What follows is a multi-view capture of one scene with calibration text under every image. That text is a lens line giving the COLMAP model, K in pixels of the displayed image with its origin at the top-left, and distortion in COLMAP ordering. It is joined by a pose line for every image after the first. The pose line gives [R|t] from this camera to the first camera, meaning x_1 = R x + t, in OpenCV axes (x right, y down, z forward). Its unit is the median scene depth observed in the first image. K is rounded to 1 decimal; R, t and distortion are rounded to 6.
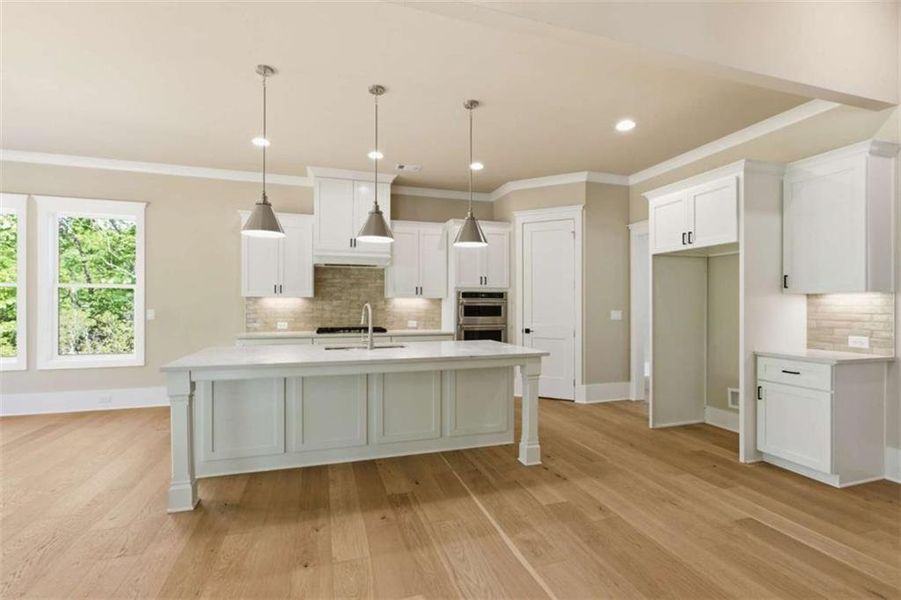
lens RADIAL K [[413.9, 0, 451.7], [0, 413.9, 305.5], [0, 0, 1]] dist [-0.007294, 0.002271]
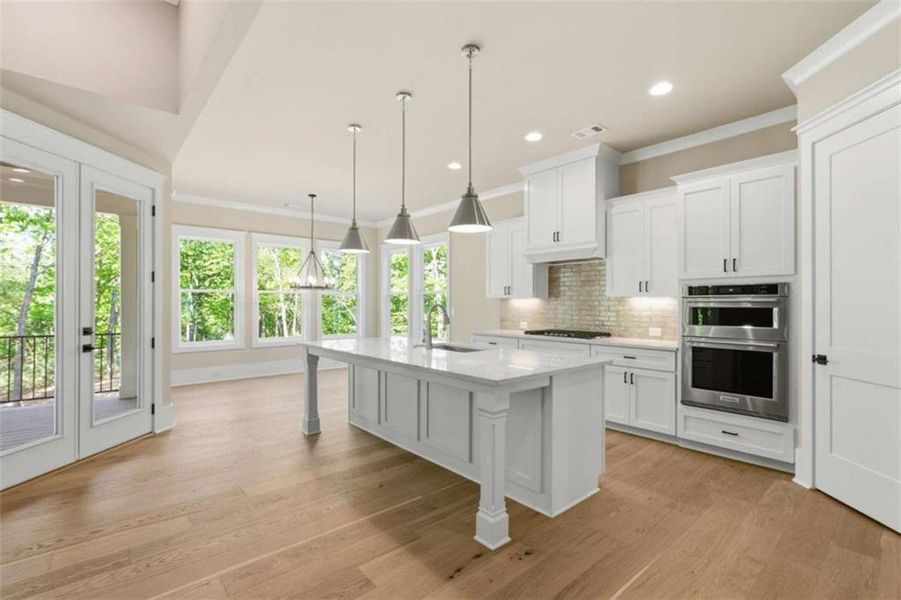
lens RADIAL K [[415.4, 0, 447.7], [0, 415.4, 303.2], [0, 0, 1]] dist [-0.009795, 0.001726]
pose [[0.382465, -0.002210, -0.923967, 0.538714], [-0.004635, 0.999980, -0.004310, -0.001482], [0.923958, 0.005931, 0.382447, 0.465604]]
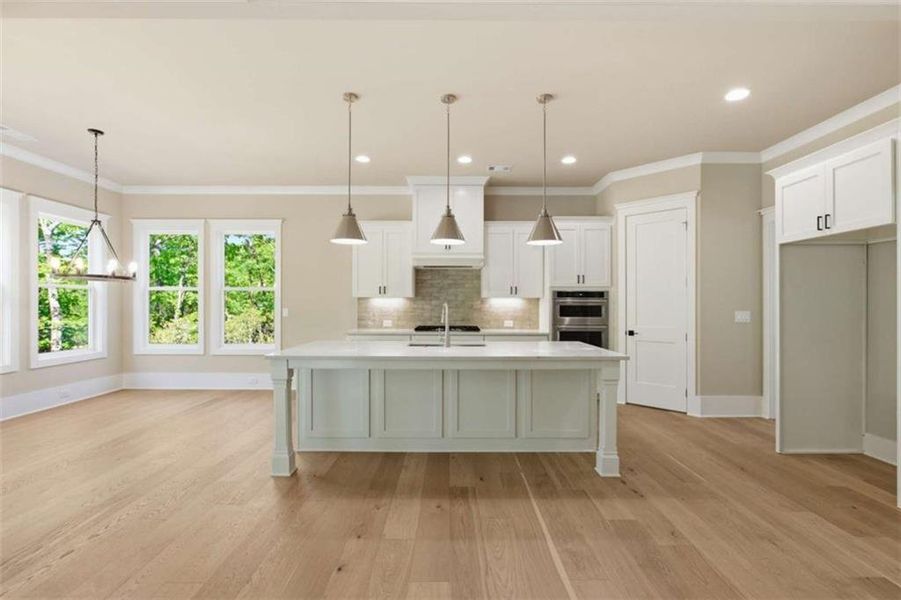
lens RADIAL K [[413.9, 0, 448.4], [0, 413.9, 305.8], [0, 0, 1]] dist [-0.007294, 0.002271]
pose [[0.951078, 0.001578, -0.308947, 0.092968], [-0.001224, 0.999998, 0.001339, 0.000345], [0.308949, -0.000895, 0.951078, 0.003116]]
